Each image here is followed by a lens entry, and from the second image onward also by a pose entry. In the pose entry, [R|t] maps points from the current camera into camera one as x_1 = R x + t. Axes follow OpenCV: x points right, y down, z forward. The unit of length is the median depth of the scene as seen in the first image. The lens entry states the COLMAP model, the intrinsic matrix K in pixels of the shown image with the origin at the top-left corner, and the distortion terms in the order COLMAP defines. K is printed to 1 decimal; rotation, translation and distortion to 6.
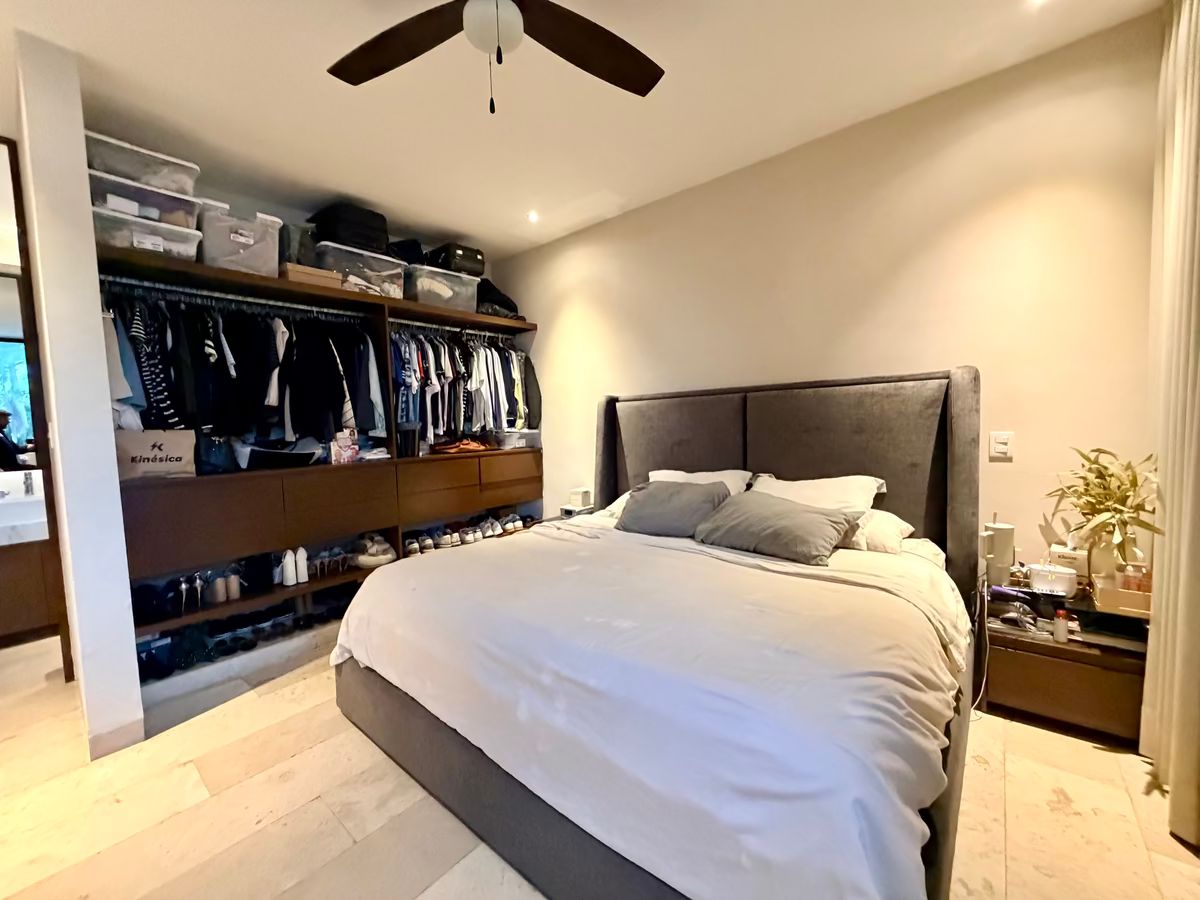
lens RADIAL K [[476.1, 0, 599.8], [0, 476.1, 457.9], [0, 0, 1]] dist [0.001535, -0.001503]
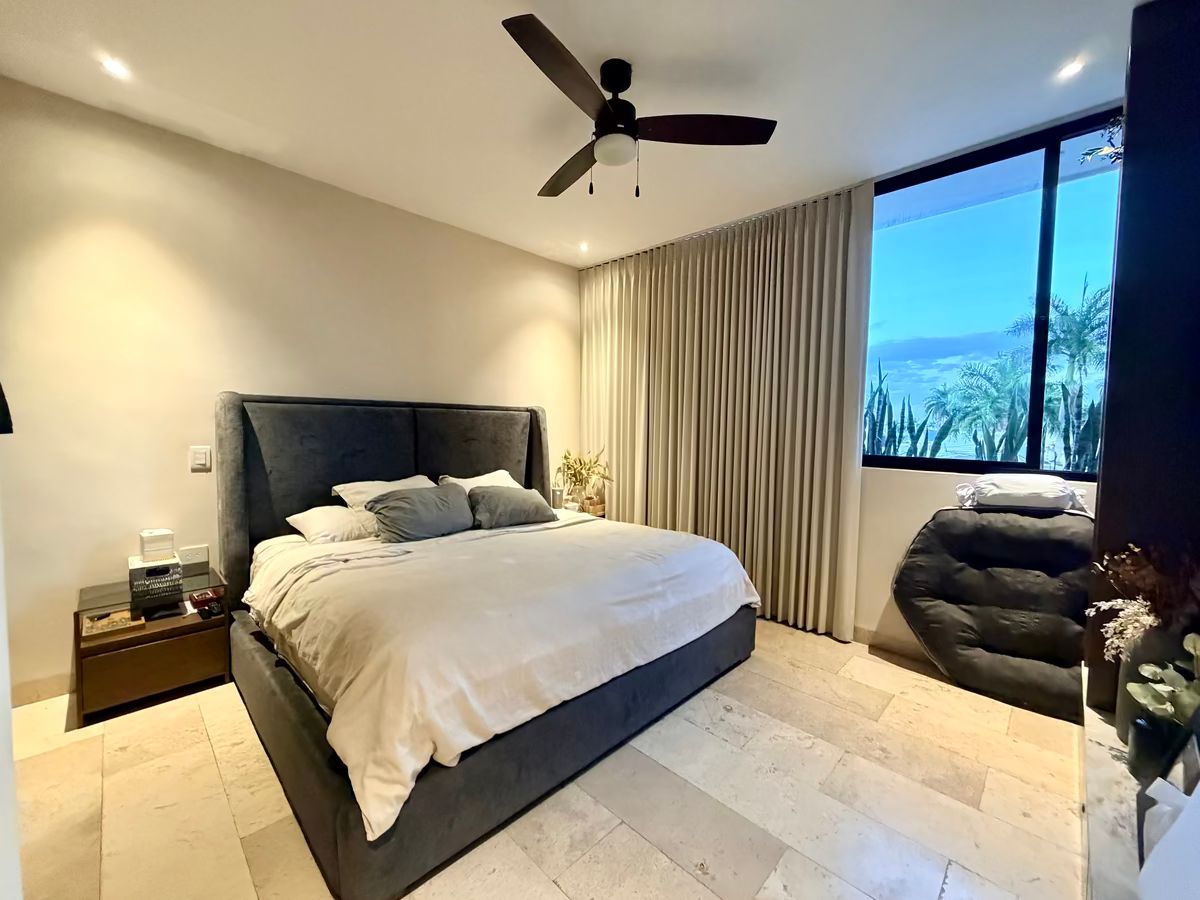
lens RADIAL K [[476.1, 0, 598.3], [0, 476.1, 447.6], [0, 0, 1]] dist [0.001535, -0.001503]
pose [[0.099434, -0.012584, 0.994965, -1.020658], [0.063439, 0.997966, 0.006282, -0.026374], [-0.993020, 0.062495, 0.100030, 0.582001]]
